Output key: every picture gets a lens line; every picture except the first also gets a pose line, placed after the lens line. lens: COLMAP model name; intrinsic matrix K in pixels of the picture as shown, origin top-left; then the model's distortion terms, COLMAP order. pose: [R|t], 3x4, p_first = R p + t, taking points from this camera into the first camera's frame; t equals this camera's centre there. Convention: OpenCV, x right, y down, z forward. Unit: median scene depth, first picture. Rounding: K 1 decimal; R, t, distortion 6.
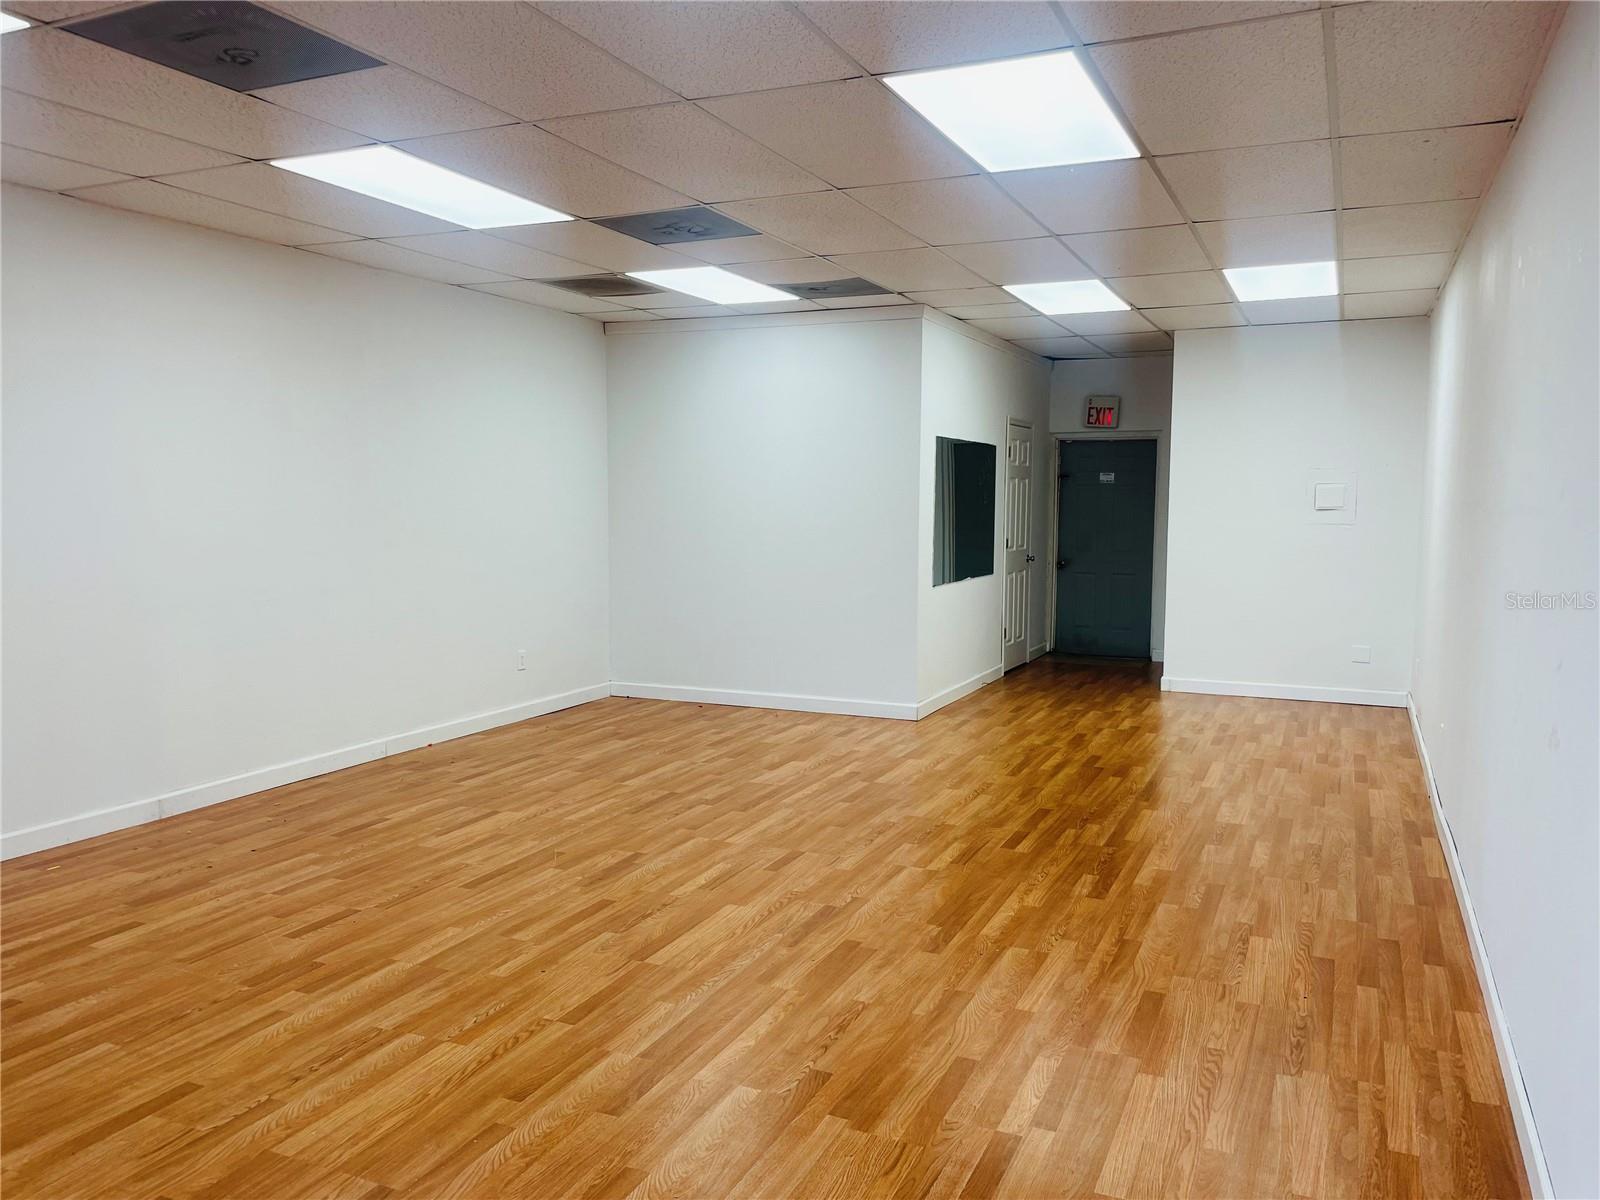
lens RADIAL K [[1207.2, 0, 800.0], [0, 1207.2, 600.0], [0, 0, 1]] dist [0.081160, -0.109835]
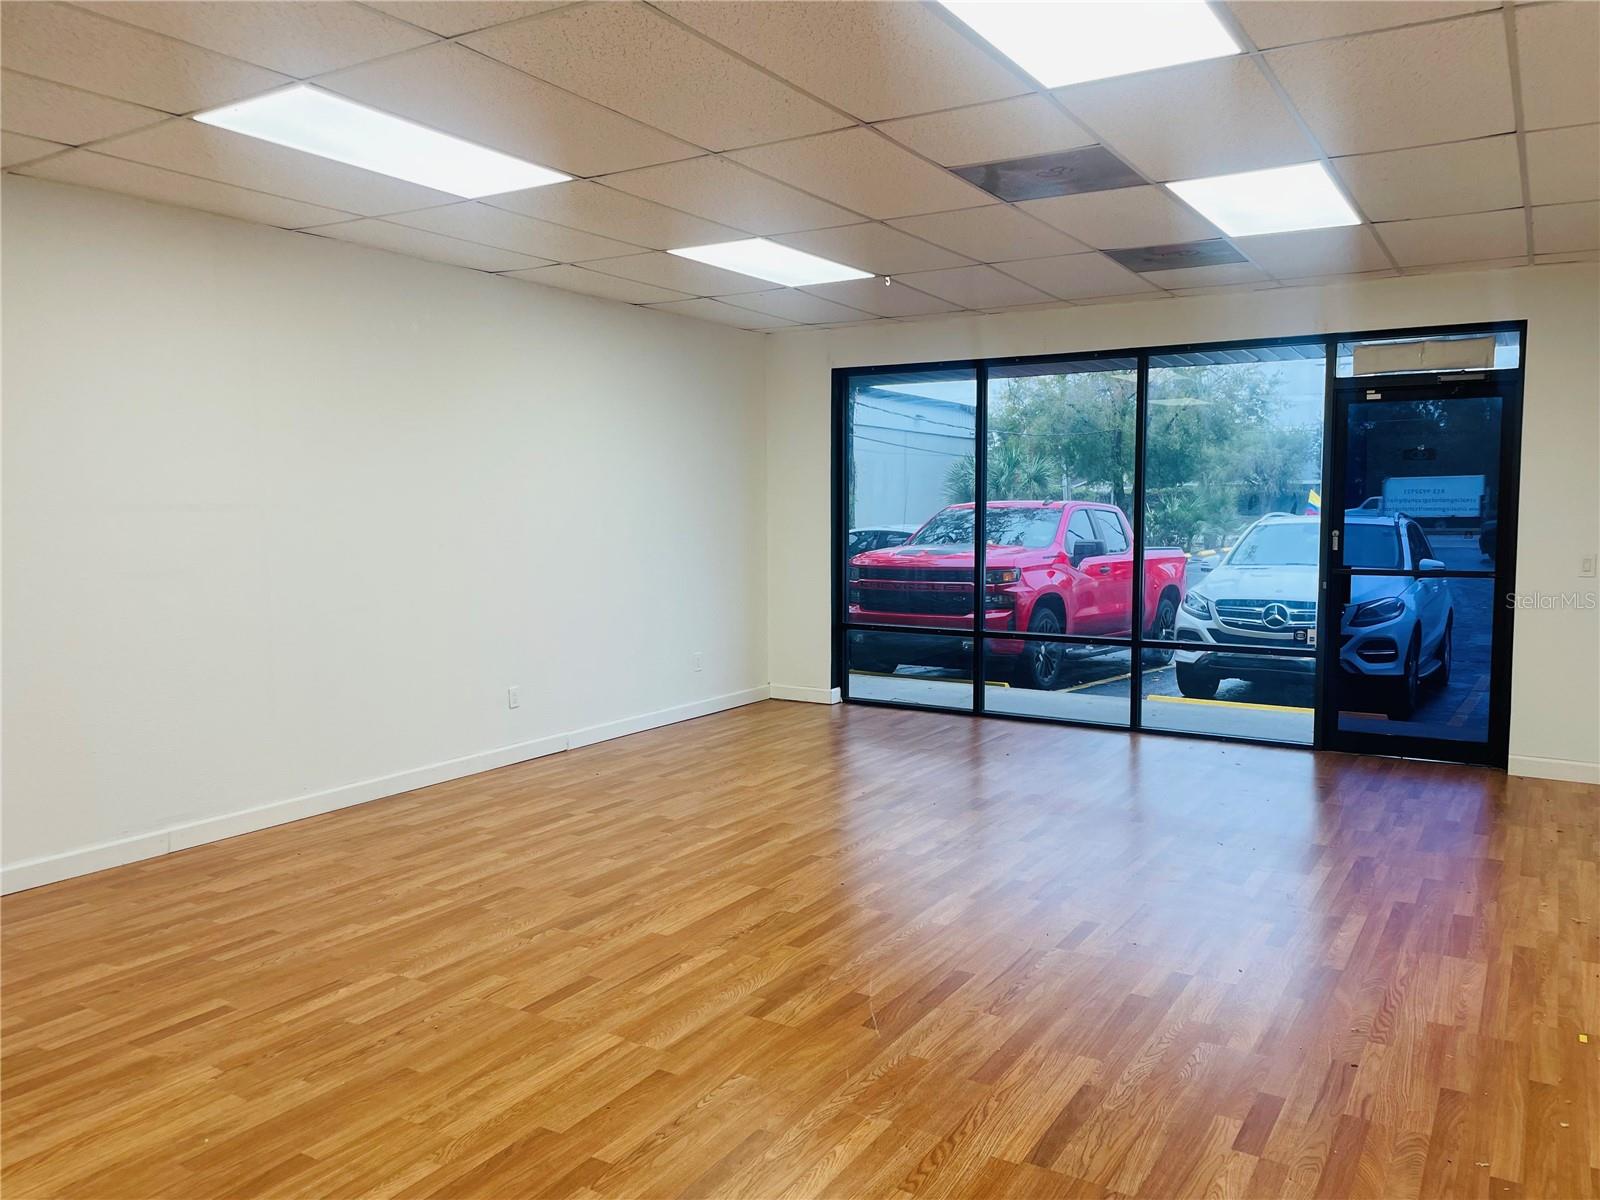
lens RADIAL K [[1207.2, 0, 800.0], [0, 1207.2, 600.0], [0, 0, 1]] dist [0.081160, -0.109835]
pose [[-0.991772, -0.013988, 0.127250, -0.283923], [0.008013, 0.985279, 0.170764, -0.169165], [-0.127766, 0.170379, -0.977060, 1.913052]]
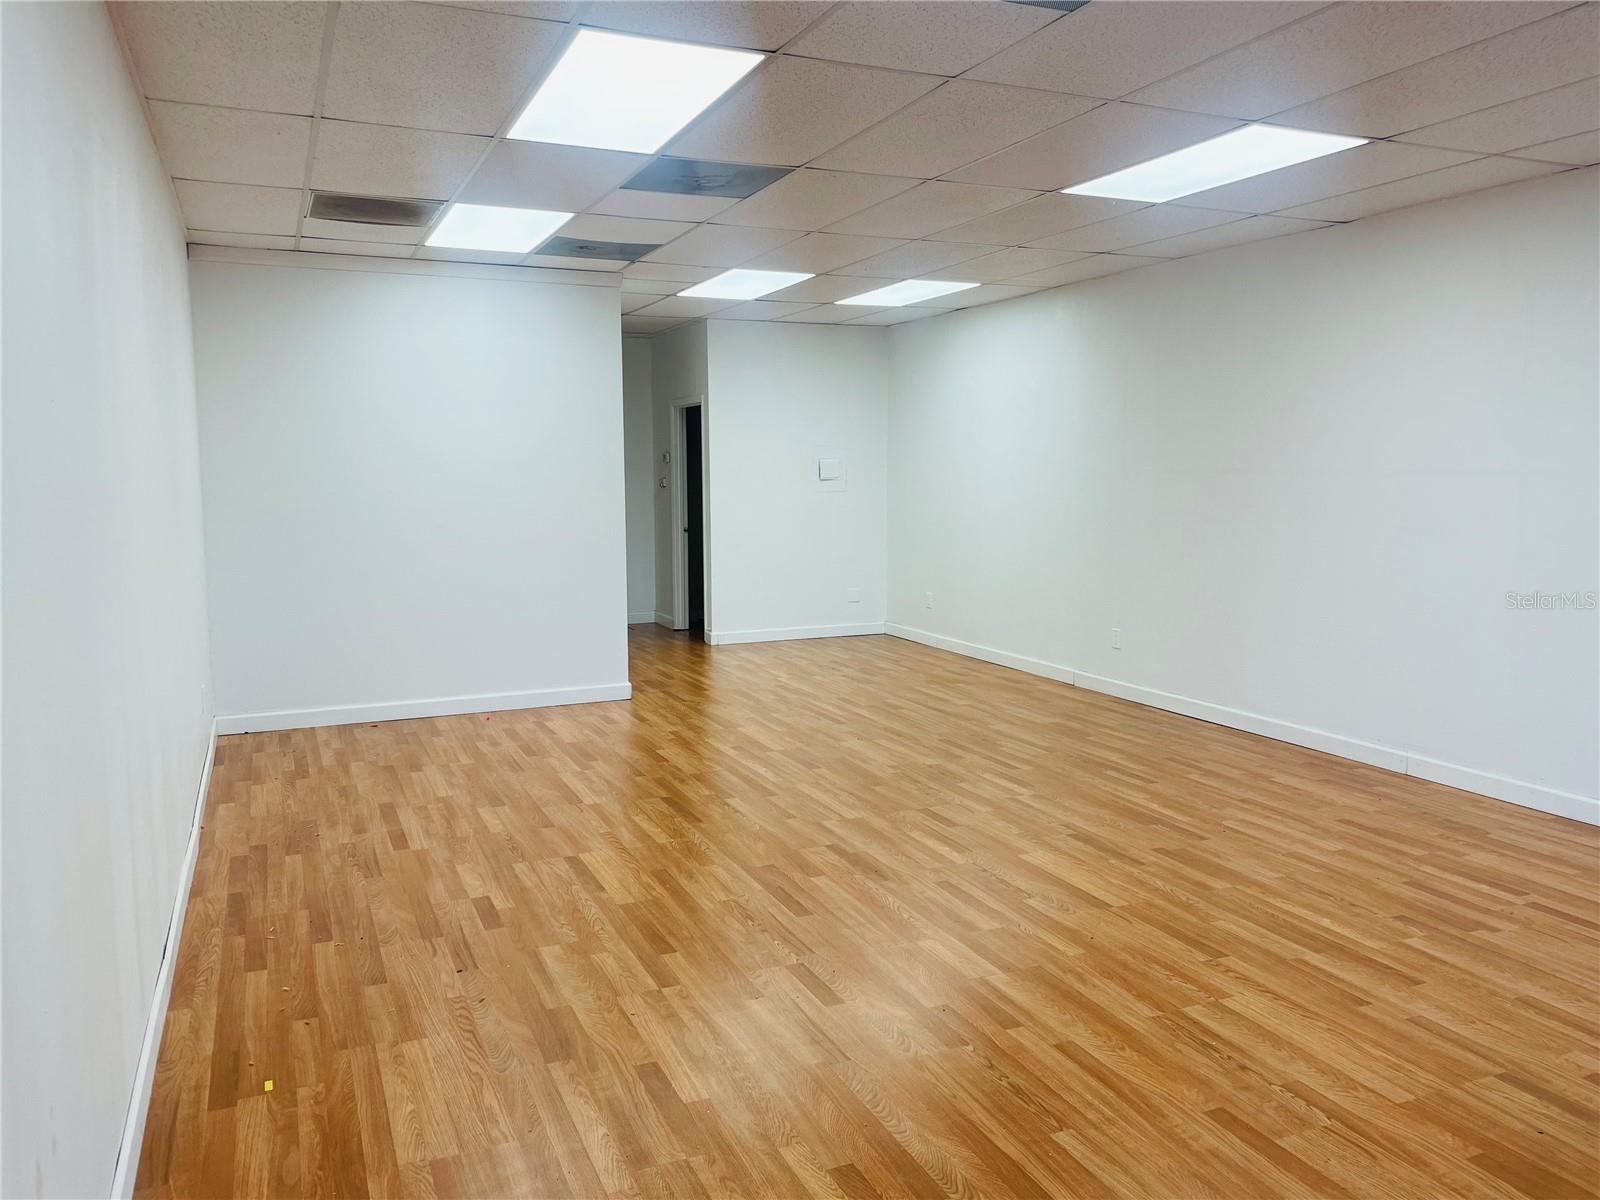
lens RADIAL K [[1207.2, 0, 800.0], [0, 1207.2, 600.0], [0, 0, 1]] dist [0.081160, -0.109835]
pose [[0.672222, -0.089329, 0.734940, -0.971740], [0.071914, 0.995878, 0.055267, -0.044615], [-0.736848, 0.015701, 0.675876, 0.431400]]
